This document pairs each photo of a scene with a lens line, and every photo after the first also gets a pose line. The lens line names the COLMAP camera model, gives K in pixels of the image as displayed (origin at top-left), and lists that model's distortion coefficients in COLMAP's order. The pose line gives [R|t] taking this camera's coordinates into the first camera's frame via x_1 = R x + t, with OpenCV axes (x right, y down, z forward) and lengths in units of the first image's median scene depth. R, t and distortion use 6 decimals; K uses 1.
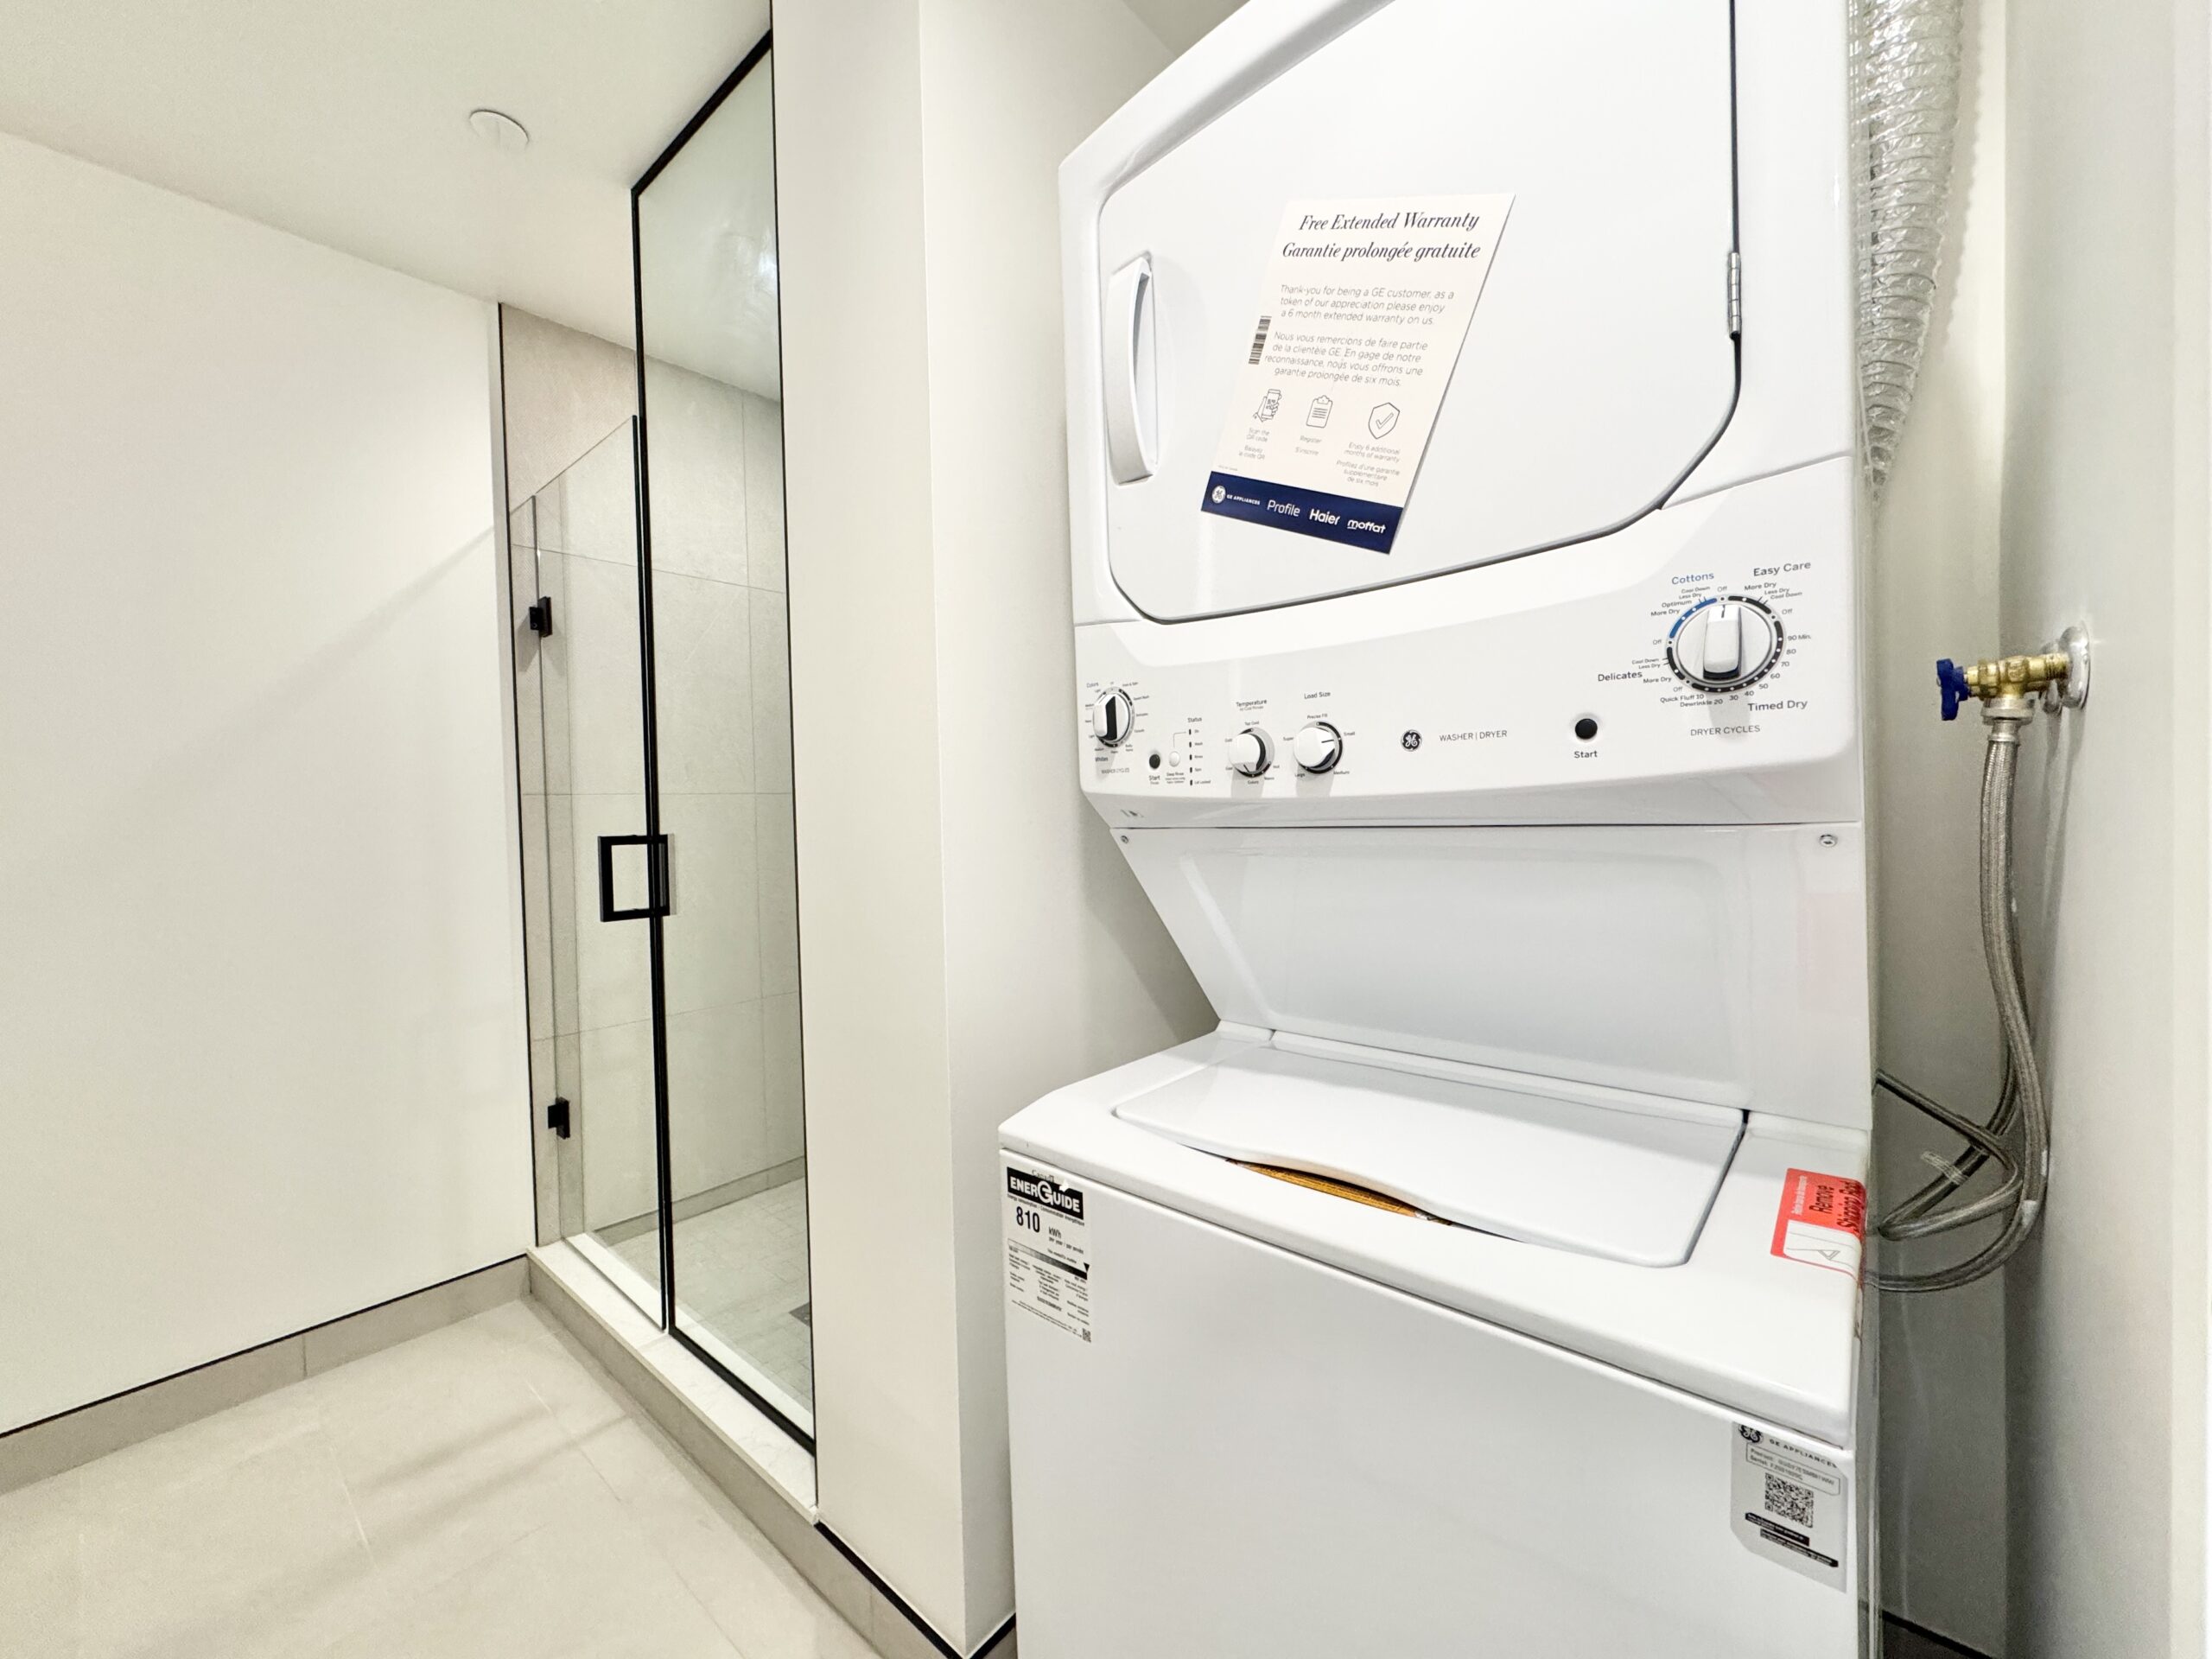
lens RADIAL K [[880.1, 0, 1102.3], [0, 880.1, 828.3], [0, 0, 1]] dist [-0.000842, -0.000669]
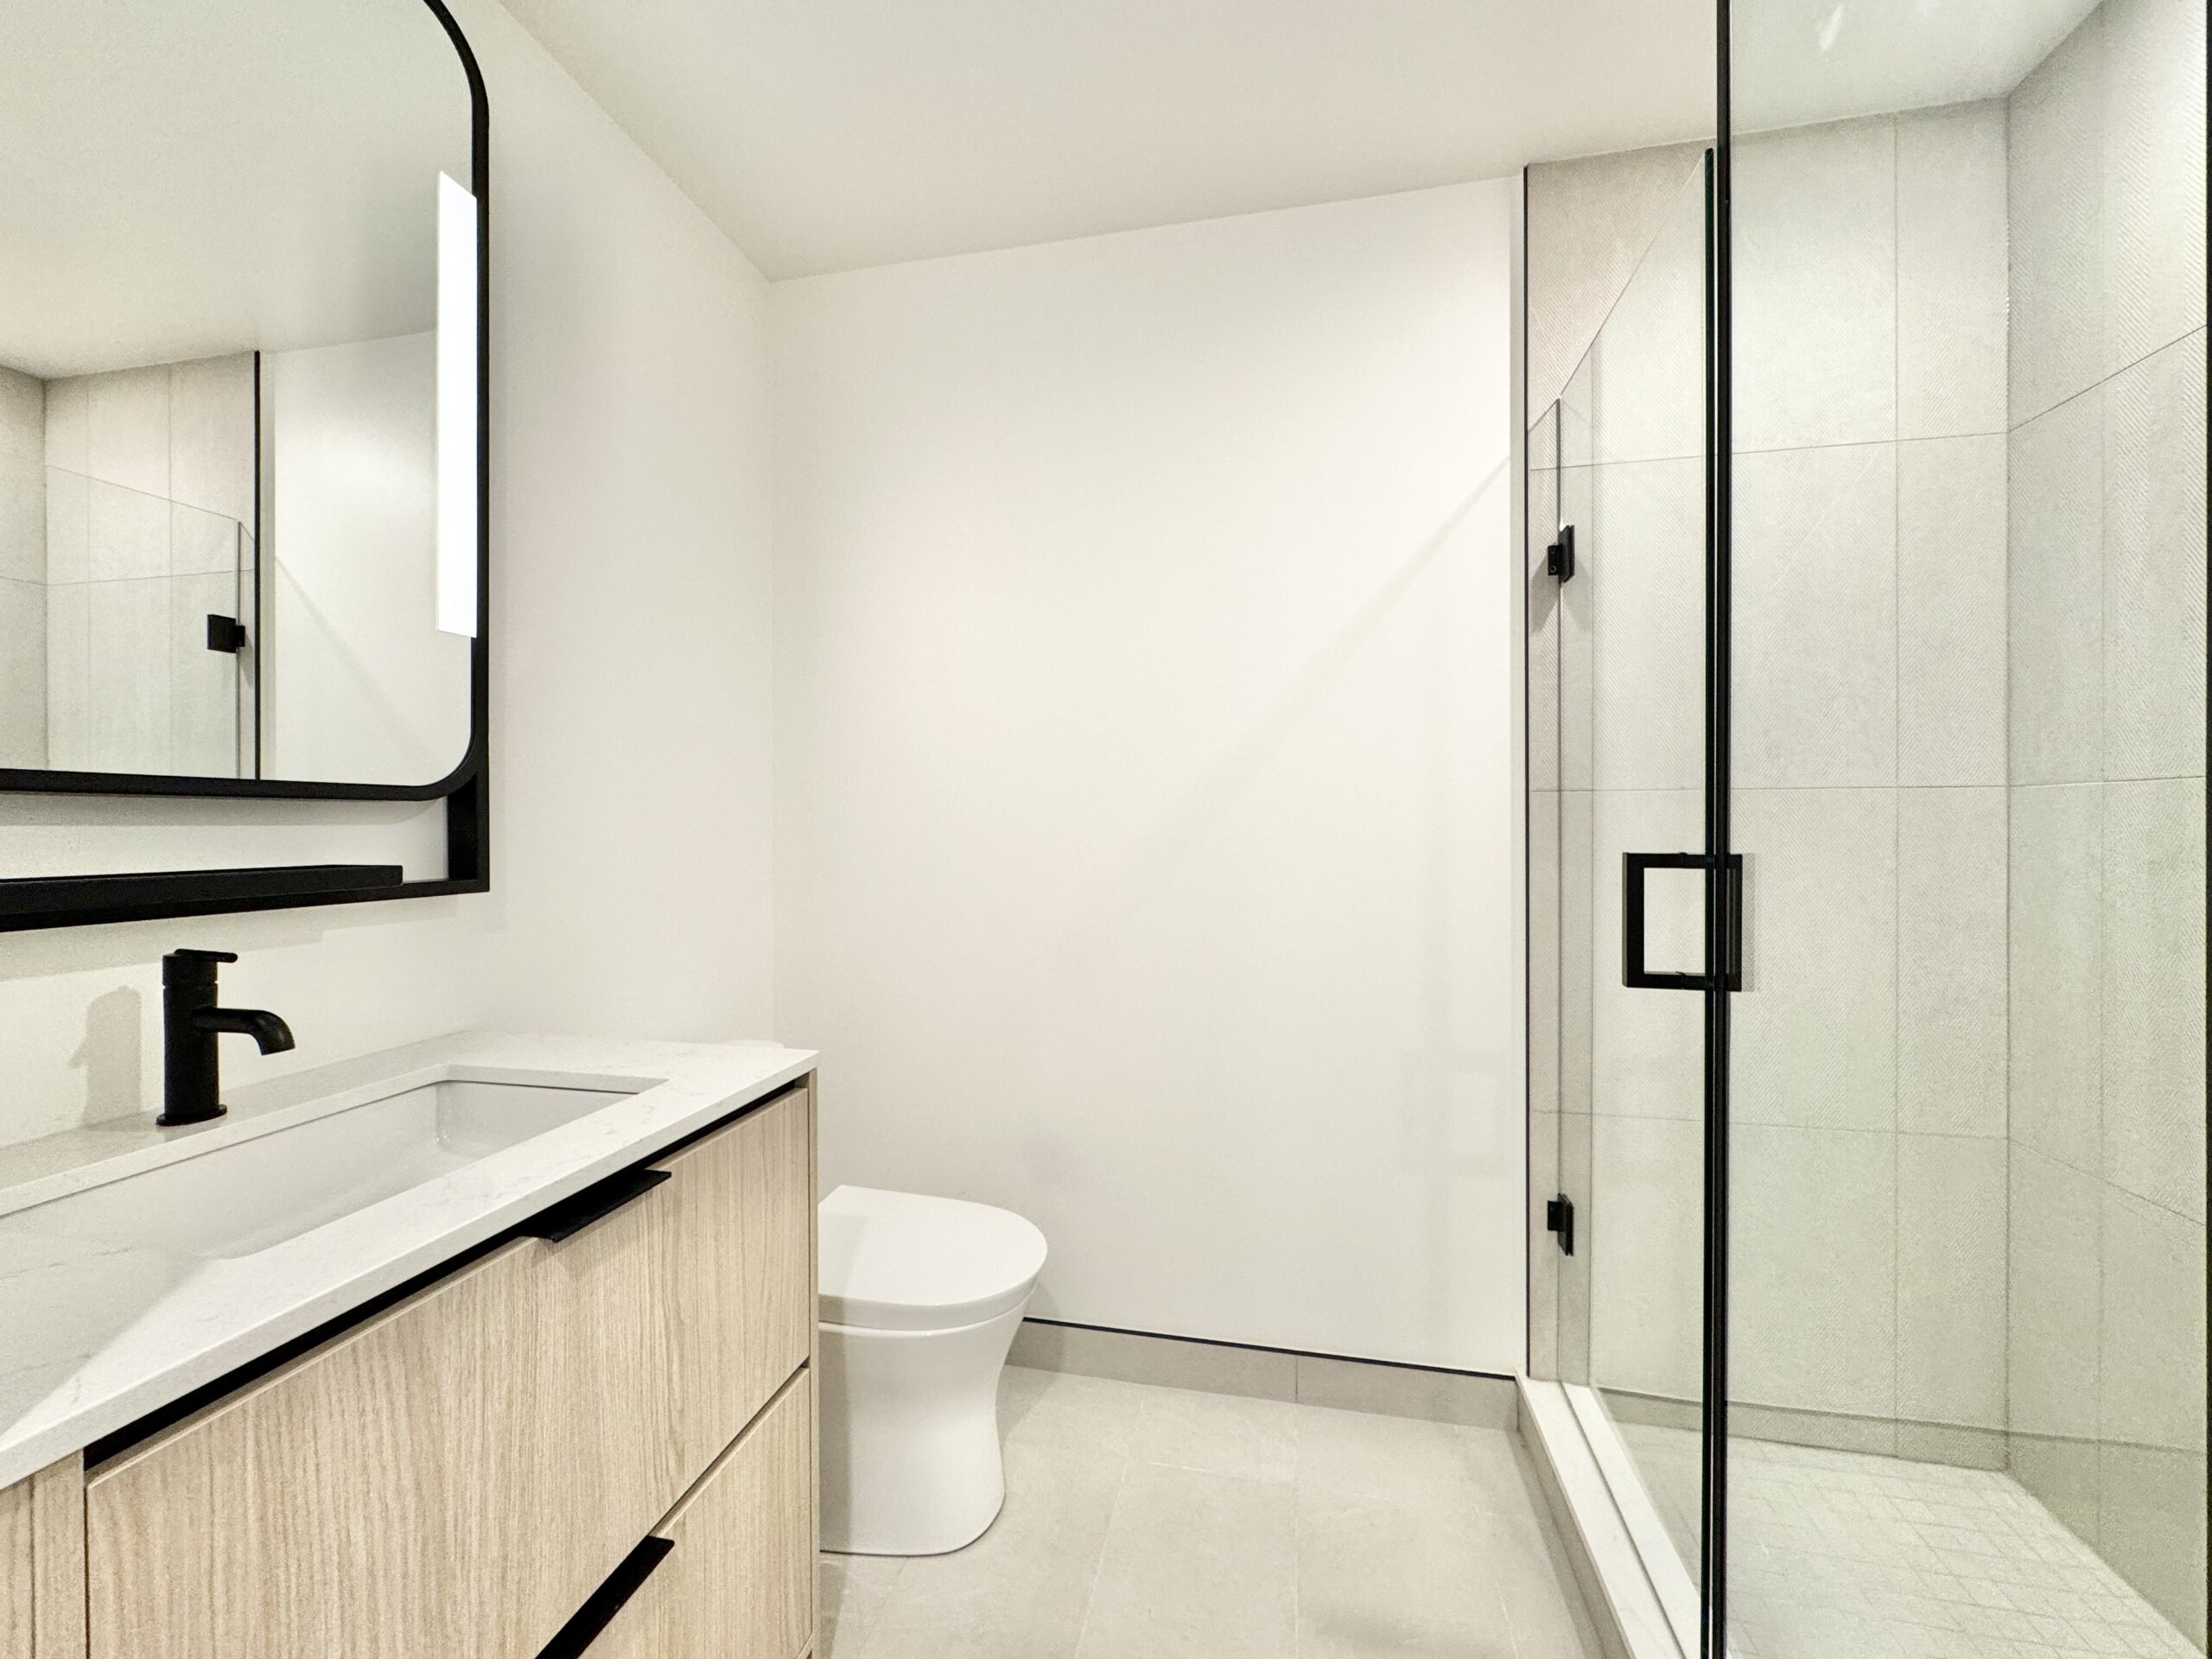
lens RADIAL K [[880.1, 0, 1104.7], [0, 880.1, 828.2], [0, 0, 1]] dist [-0.000842, -0.000669]
pose [[0.484607, 0.025633, -0.874357, -0.161875], [-0.028920, 0.999494, 0.013272, -0.005100], [0.874254, 0.018855, 0.485103, 0.295275]]
